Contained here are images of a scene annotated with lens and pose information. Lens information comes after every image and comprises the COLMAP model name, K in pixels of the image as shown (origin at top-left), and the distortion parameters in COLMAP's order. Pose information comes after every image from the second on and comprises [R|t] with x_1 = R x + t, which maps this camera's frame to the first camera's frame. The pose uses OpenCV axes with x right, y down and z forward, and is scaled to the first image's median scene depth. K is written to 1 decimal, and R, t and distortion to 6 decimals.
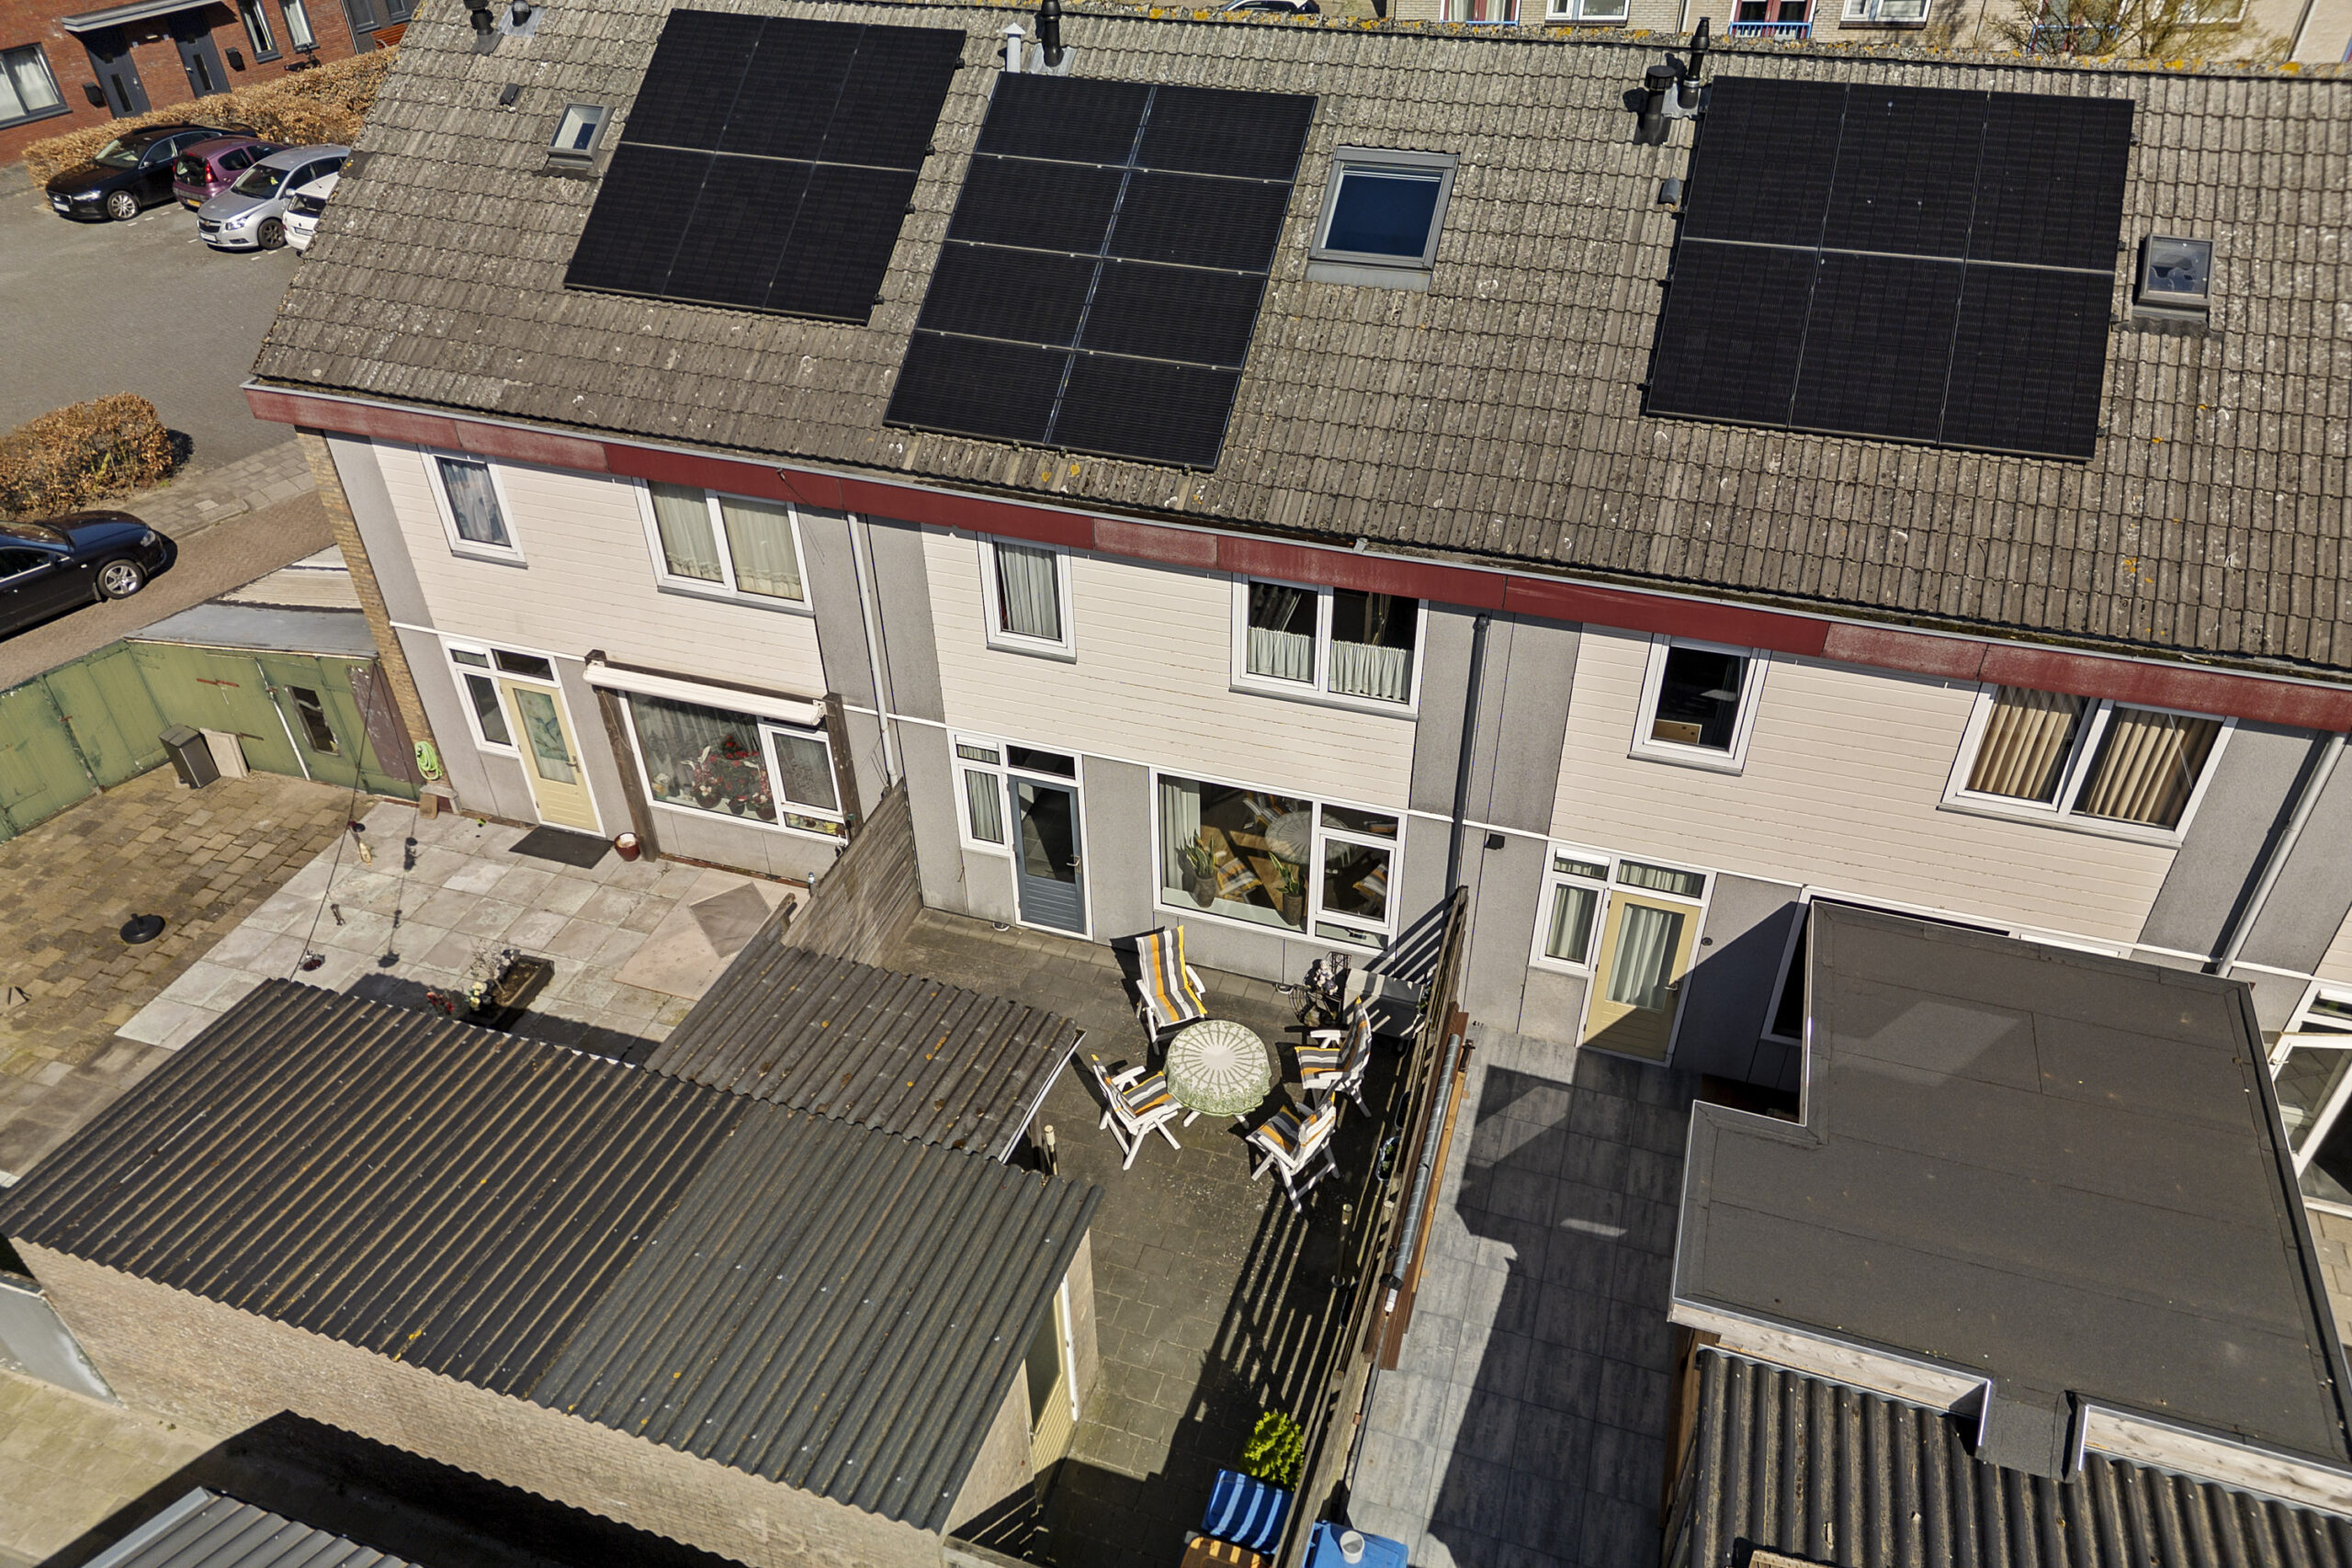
lens RADIAL K [[1596.6, 0, 1173.2], [0, 1596.6, 723.9], [0, 0, 1]] dist [0.068298, -0.061039]
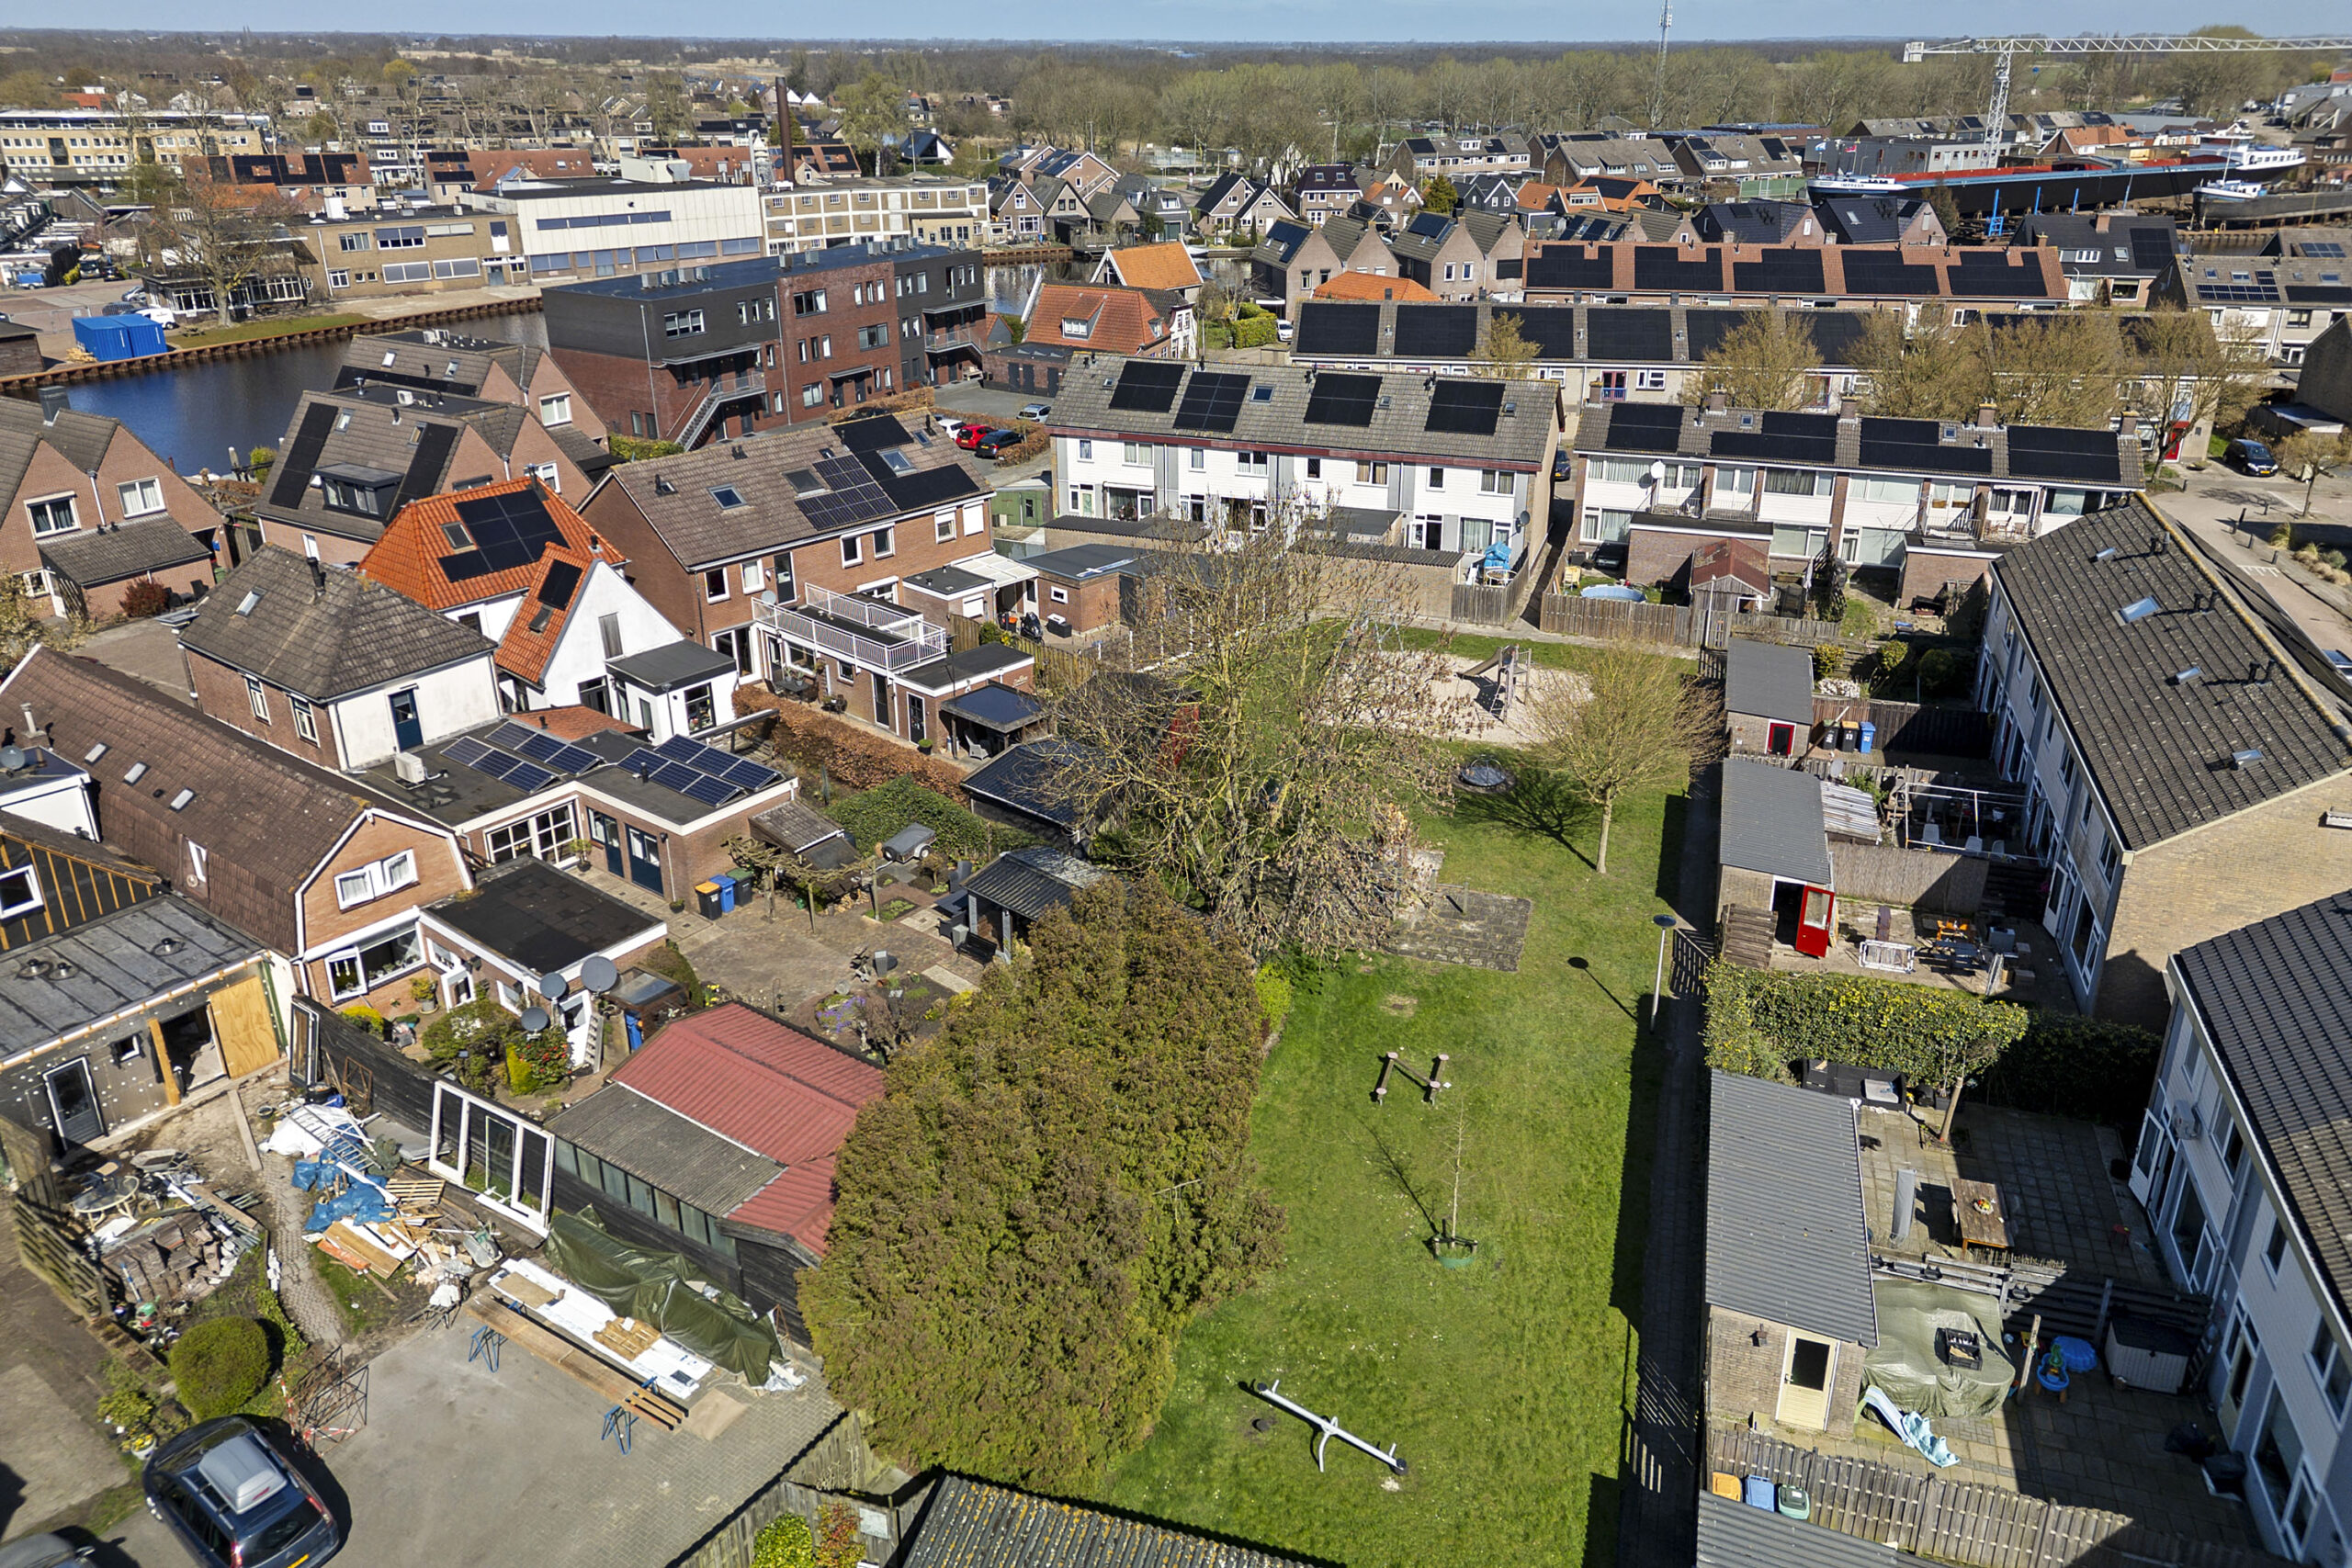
lens RADIAL K [[1595.9, 0, 1237.6], [0, 1595.9, 675.8], [0, 0, 1]] dist [0.067177, -0.040051]
pose [[0.999654, 0.014128, 0.022187, -0.064485], [-0.007869, 0.965504, -0.260271, 2.008787], [-0.025099, 0.260006, 0.965281, -3.979802]]
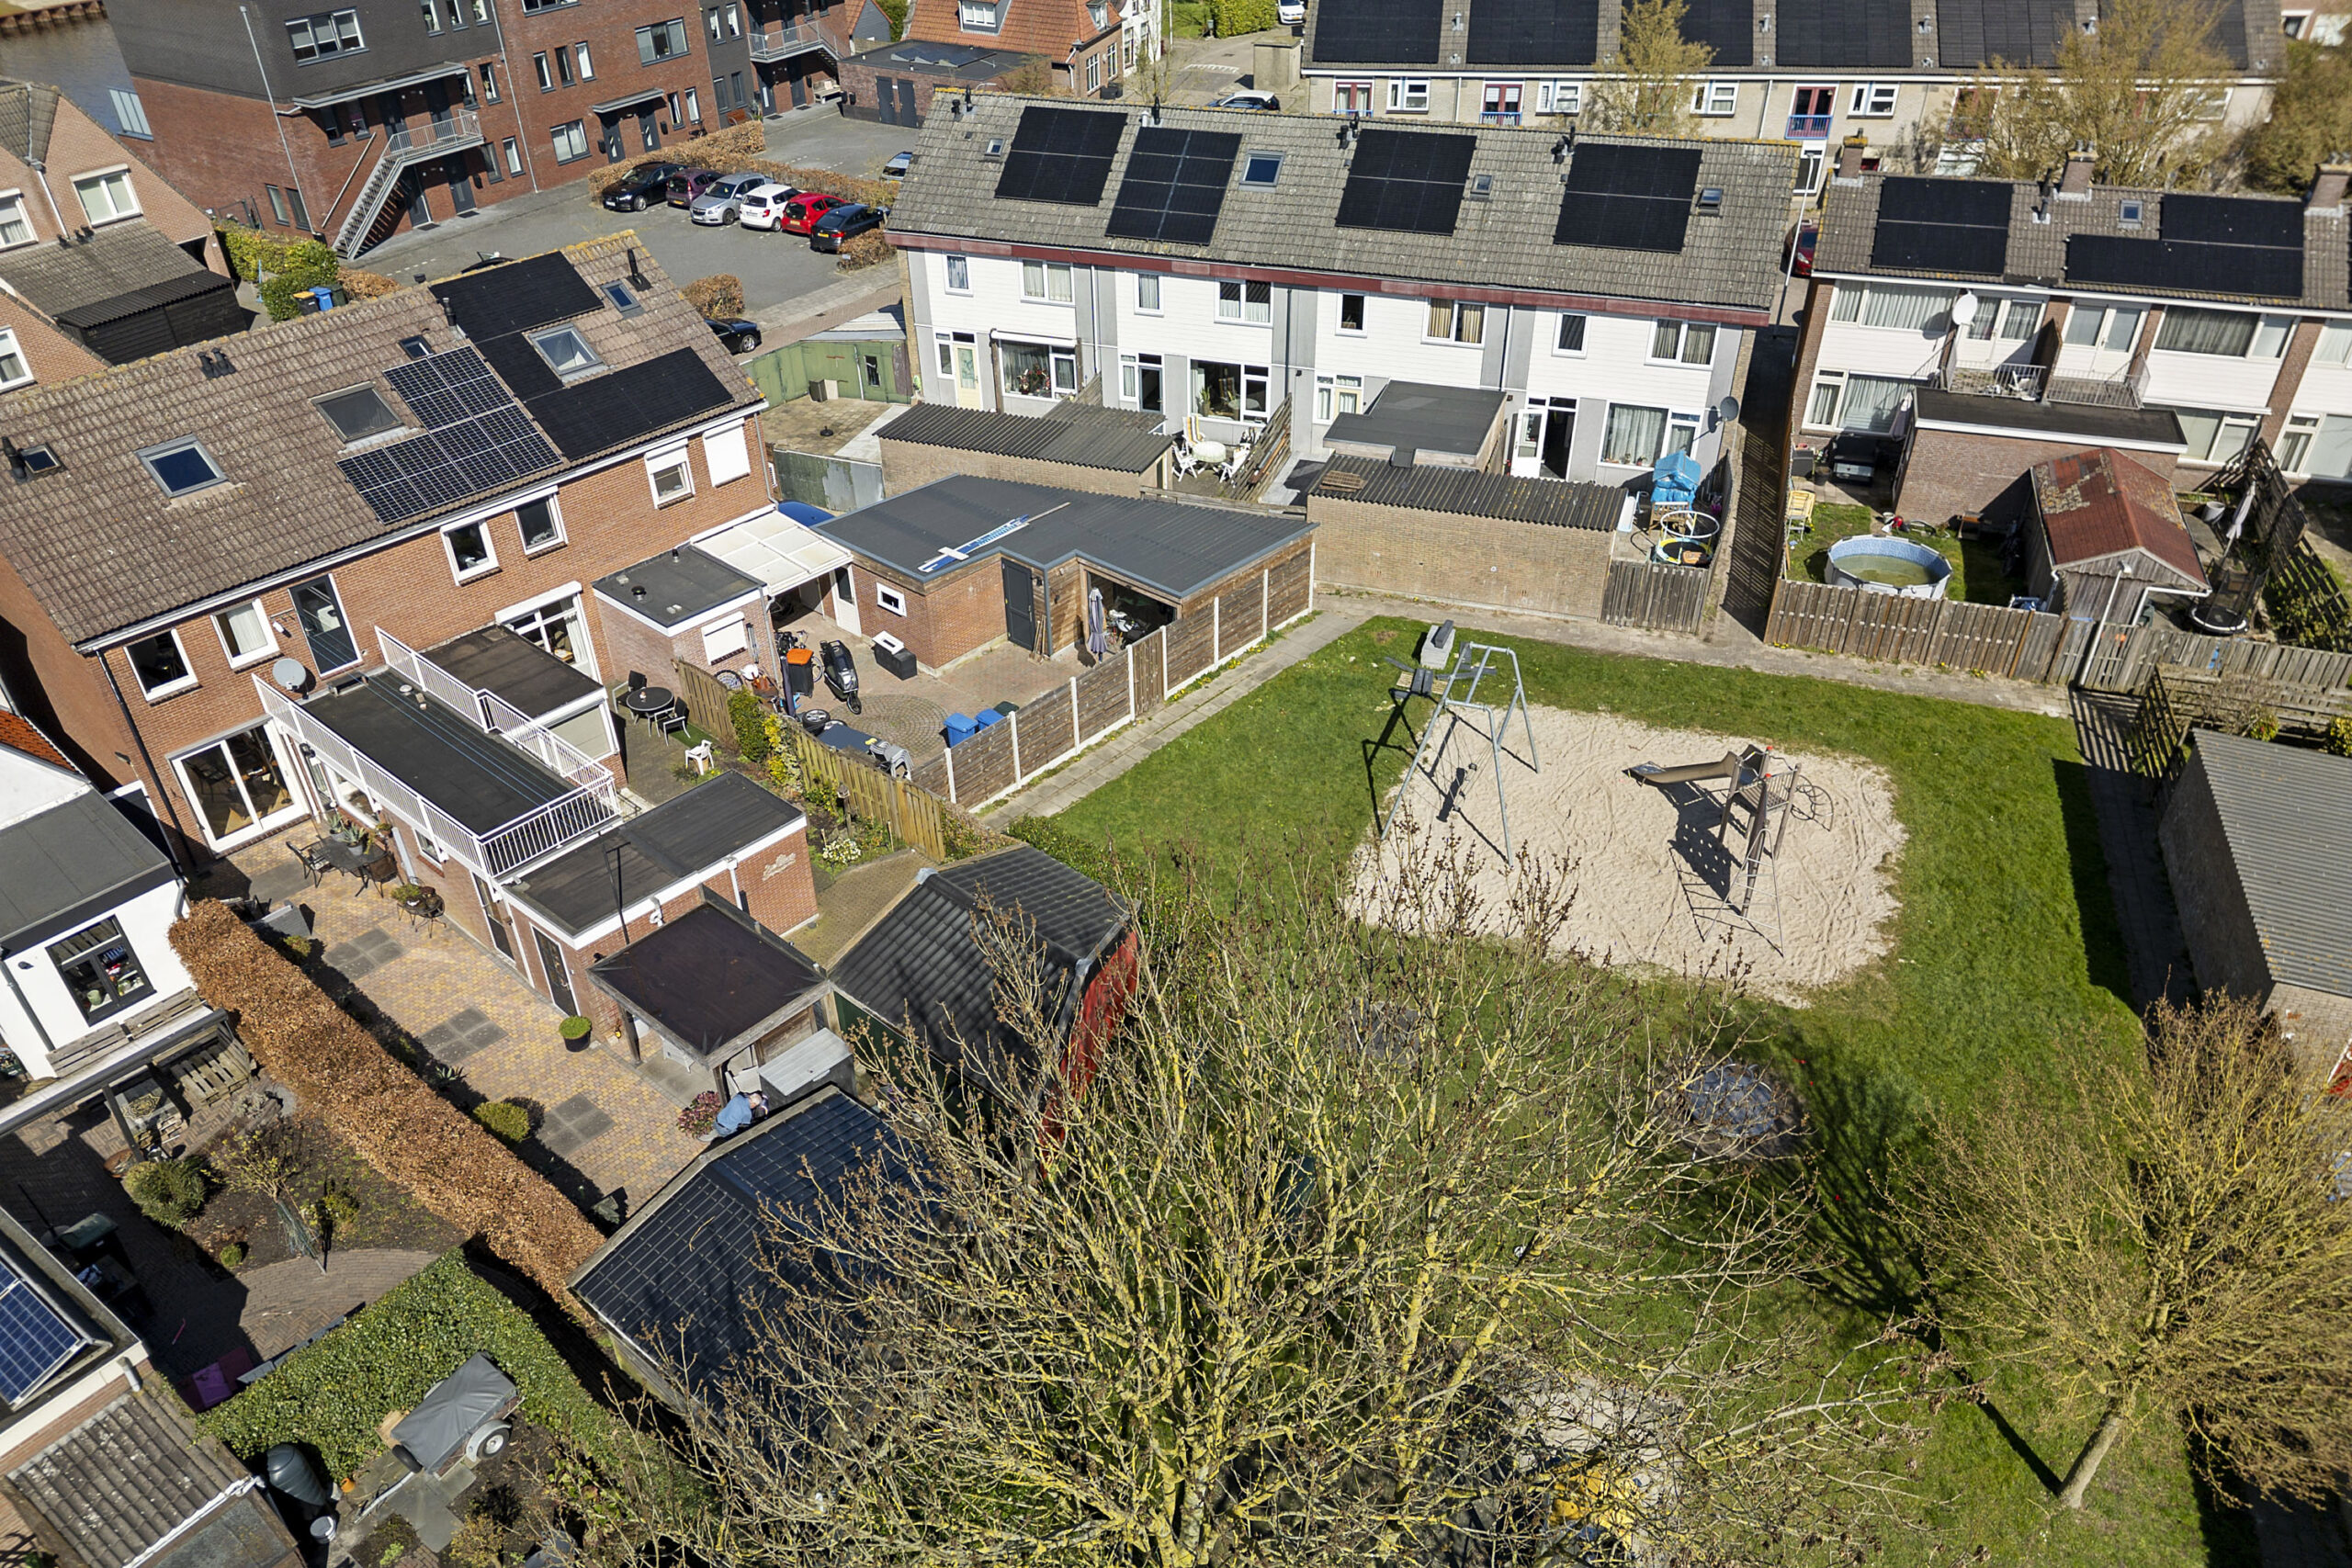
lens RADIAL K [[1633.9, 0, 1176.0], [0, 1633.9, 784.0], [0, 0, 1]] dist [0.041562, -0.035400]
pose [[0.999968, 0.007183, -0.003444, -0.020385], [-0.007248, 0.999793, -0.019018, 0.928202], [0.003306, 0.019042, 0.999813, -2.154123]]
